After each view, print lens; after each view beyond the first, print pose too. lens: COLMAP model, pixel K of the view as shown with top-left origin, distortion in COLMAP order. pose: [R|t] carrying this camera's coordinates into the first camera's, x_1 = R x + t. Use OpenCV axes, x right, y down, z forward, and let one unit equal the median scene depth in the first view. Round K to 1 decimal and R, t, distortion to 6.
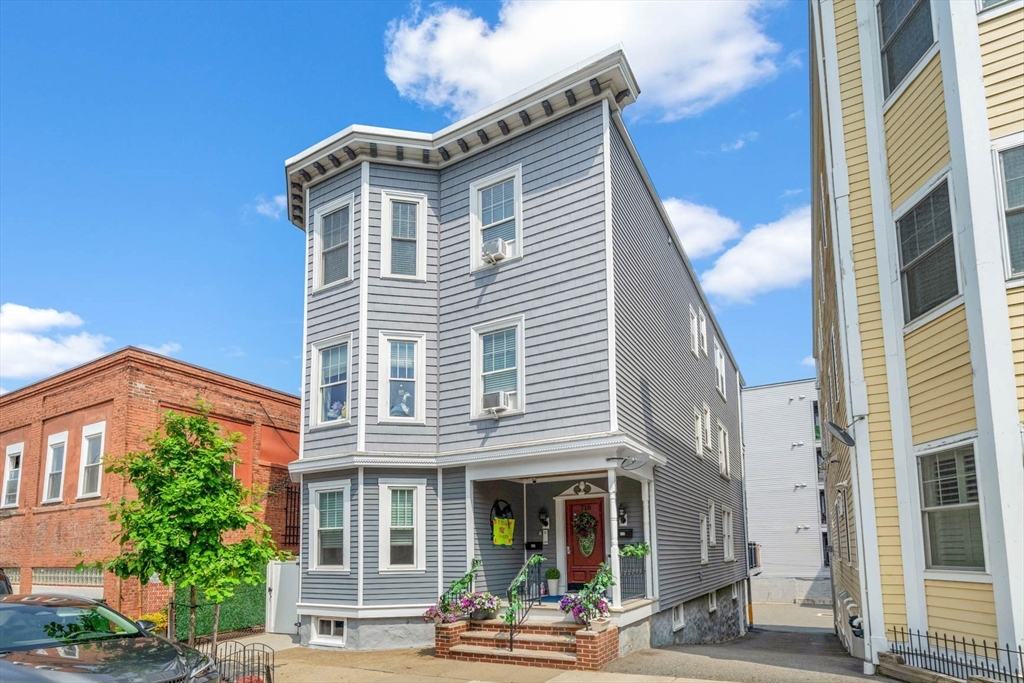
lens RADIAL K [[475.1, 0, 448.4], [0, 475.1, 372.0], [0, 0, 1]] dist [0.000209, 0.000457]
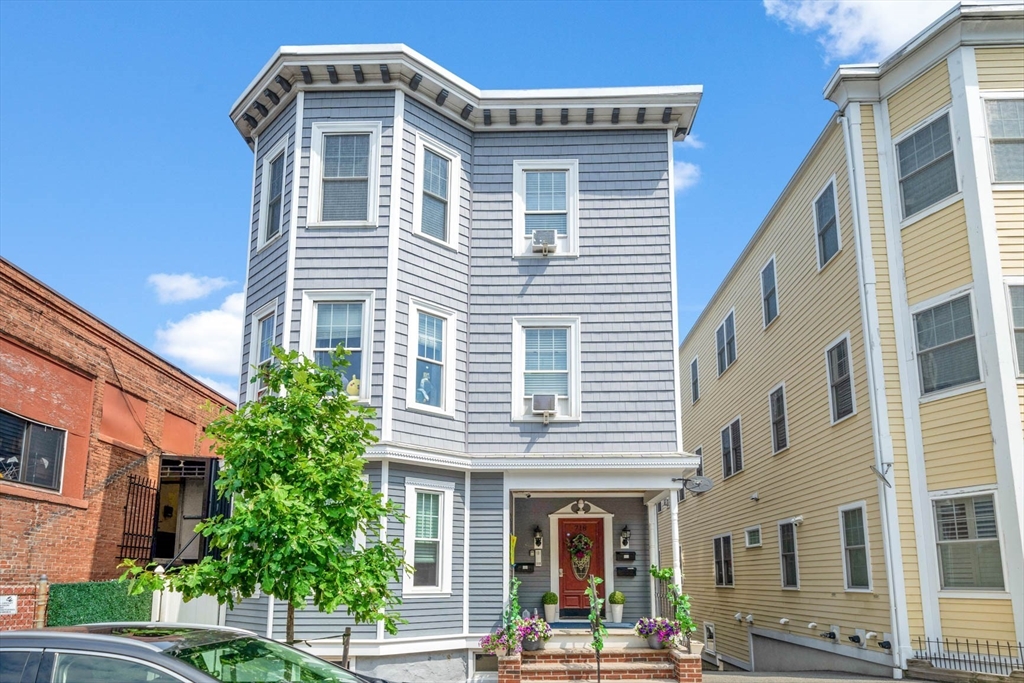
lens RADIAL K [[534.2, 0, 510.6], [0, 534.2, 349.9], [0, 0, 1]] dist [-0.000713, 0.001633]
pose [[0.889191, 0.191556, 0.415508, -0.390785], [-0.173025, 0.981481, -0.082203, 0.053807], [-0.423559, 0.001201, 0.905868, 0.101755]]
